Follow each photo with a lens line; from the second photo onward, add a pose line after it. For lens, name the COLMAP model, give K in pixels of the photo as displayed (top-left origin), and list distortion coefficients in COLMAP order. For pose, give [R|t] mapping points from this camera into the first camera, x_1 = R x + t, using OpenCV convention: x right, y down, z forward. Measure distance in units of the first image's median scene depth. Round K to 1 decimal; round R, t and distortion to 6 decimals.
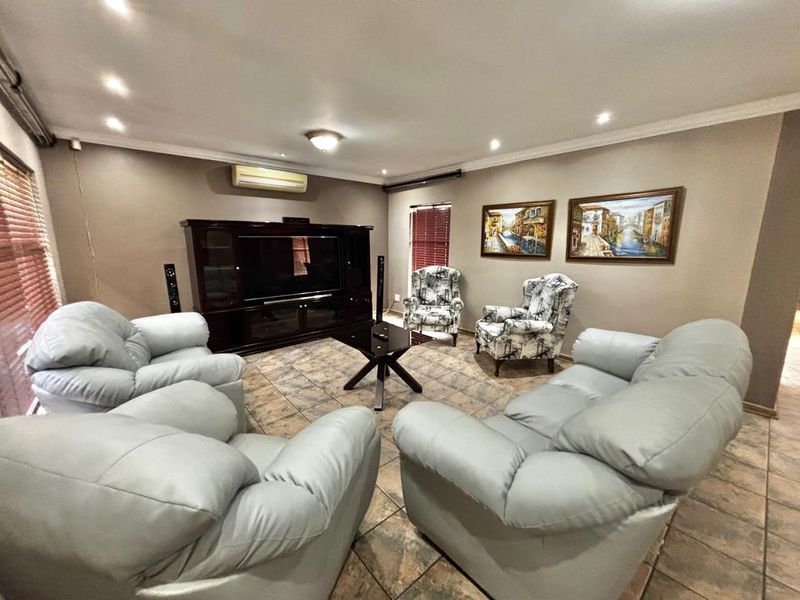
lens RADIAL K [[321.8, 0, 402.6], [0, 321.8, 300.6], [0, 0, 1]] dist [-0.001828, 0.001026]
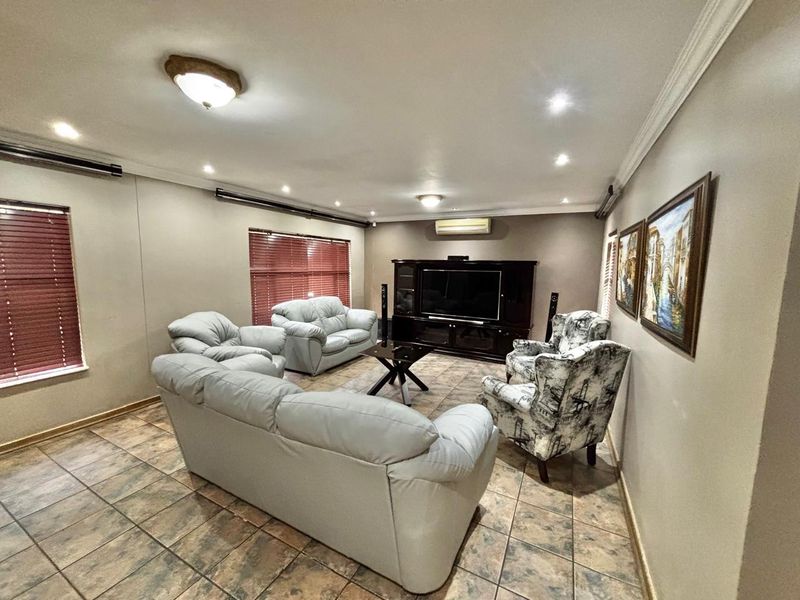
lens RADIAL K [[321.8, 0, 401.6], [0, 321.8, 302.5], [0, 0, 1]] dist [-0.001828, 0.001026]
pose [[0.361315, 0.115633, -0.925246, 0.890752], [-0.193019, 0.980064, 0.047108, -0.107935], [0.912247, 0.161569, 0.376431, 0.406496]]
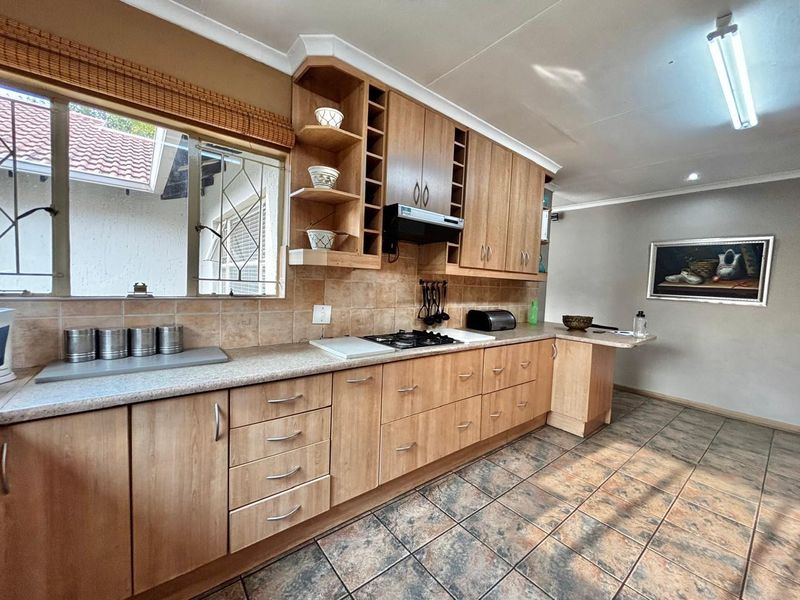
lens RADIAL K [[321.8, 0, 402.5], [0, 321.8, 296.6], [0, 0, 1]] dist [-0.001828, 0.001026]
pose [[0.035859, -0.045663, 0.998313, 0.036293], [0.144289, 0.988725, 0.040042, -0.016347], [-0.988886, 0.142610, 0.042043, 0.333779]]
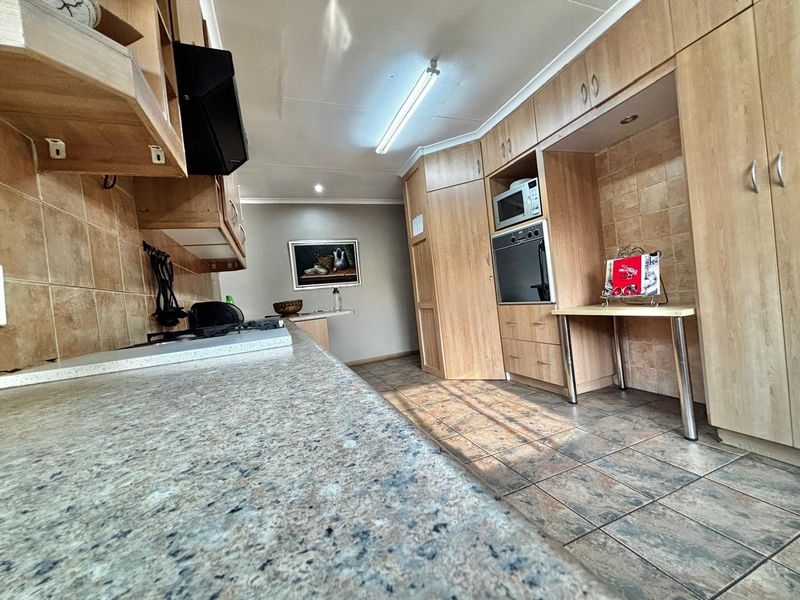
lens RADIAL K [[321.8, 0, 392.1], [0, 321.8, 300.2], [0, 0, 1]] dist [-0.001828, 0.001026]
pose [[-0.930761, 0.099221, 0.351908, 0.357249], [0.171351, 0.968608, 0.180106, 0.028775], [-0.322991, 0.227935, -0.918544, 0.588022]]
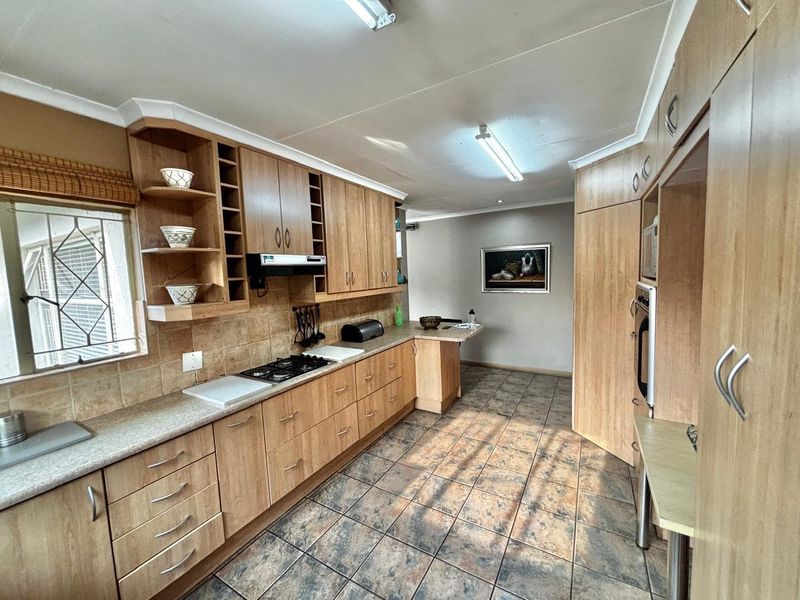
lens RADIAL K [[321.8, 0, 401.7], [0, 321.8, 295.9], [0, 0, 1]] dist [-0.001828, 0.001026]
pose [[-0.310944, -0.063339, 0.948315, -0.063826], [0.216236, 0.966895, 0.135482, -0.094799], [-0.925503, 0.247188, -0.286954, 0.291602]]
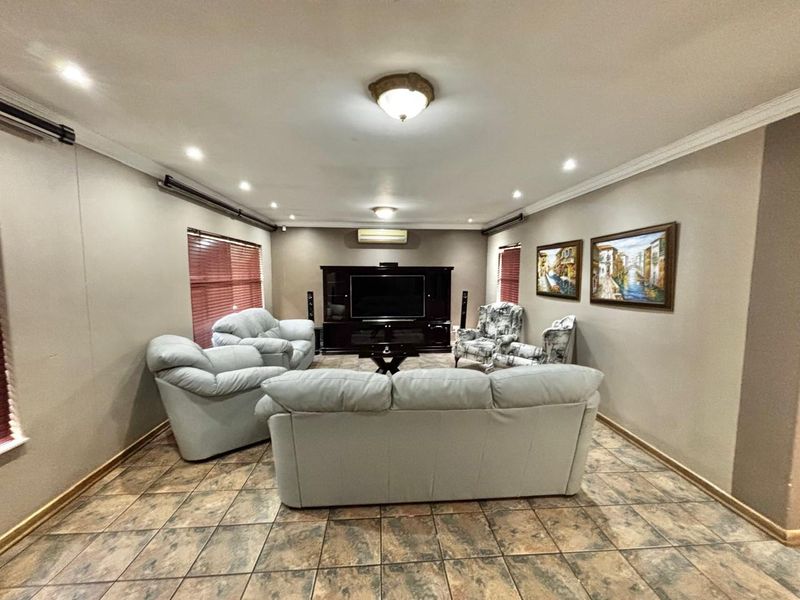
lens RADIAL K [[321.8, 0, 402.6], [0, 321.8, 303.0], [0, 0, 1]] dist [-0.001828, 0.001026]
pose [[0.800012, 0.055696, -0.597393, 0.643364], [-0.113550, 0.991743, -0.059601, -0.007042], [0.589141, 0.115516, 0.799731, -0.064577]]
